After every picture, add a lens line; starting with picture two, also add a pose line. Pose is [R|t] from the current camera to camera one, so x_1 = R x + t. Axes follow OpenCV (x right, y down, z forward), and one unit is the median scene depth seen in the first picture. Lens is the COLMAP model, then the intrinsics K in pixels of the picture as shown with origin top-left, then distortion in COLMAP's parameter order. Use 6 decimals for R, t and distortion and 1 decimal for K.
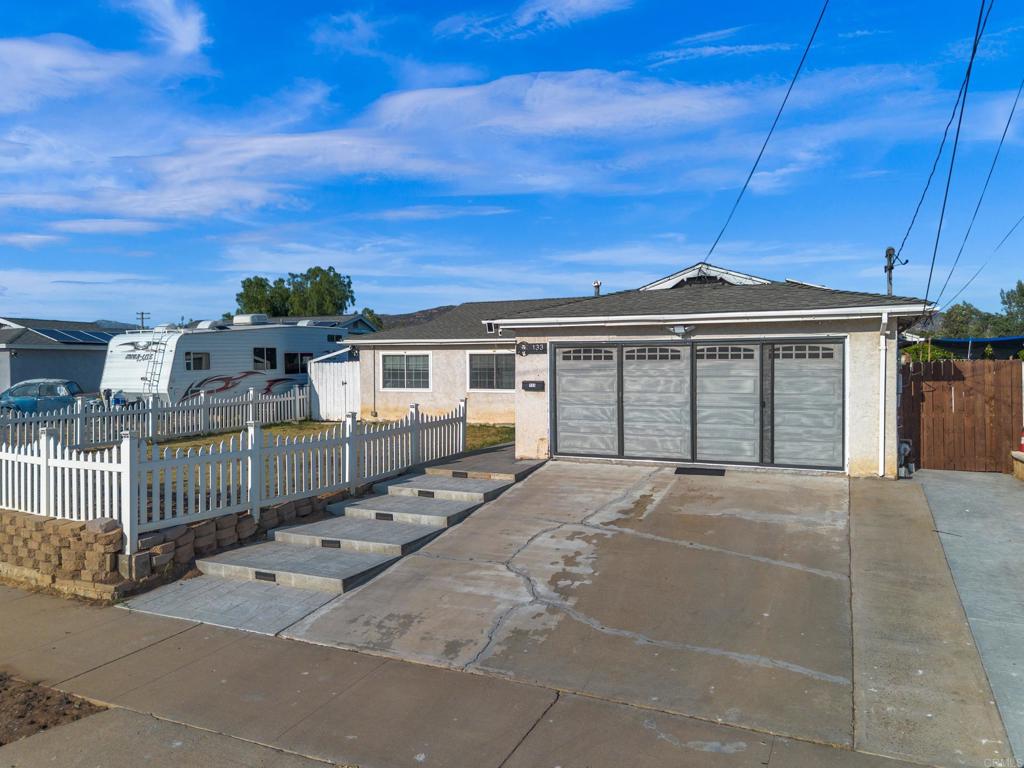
lens RADIAL K [[725.6, 0, 512.0], [0, 725.6, 384.0], [0, 0, 1]] dist [0.072894, -0.065831]
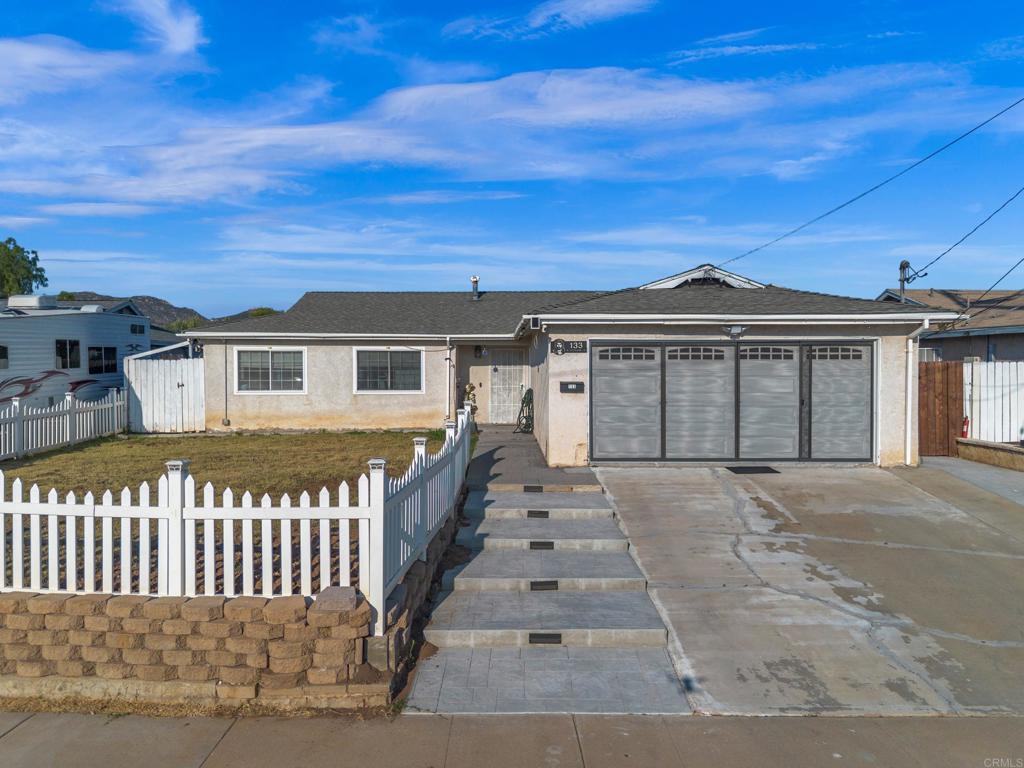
lens RADIAL K [[725.6, 0, 512.0], [0, 725.6, 384.0], [0, 0, 1]] dist [0.072894, -0.065831]
pose [[0.908484, -0.008757, 0.417829, -0.450587], [0.007449, 0.999961, 0.004763, -0.006827], [-0.417854, -0.001215, 0.908513, 0.204477]]
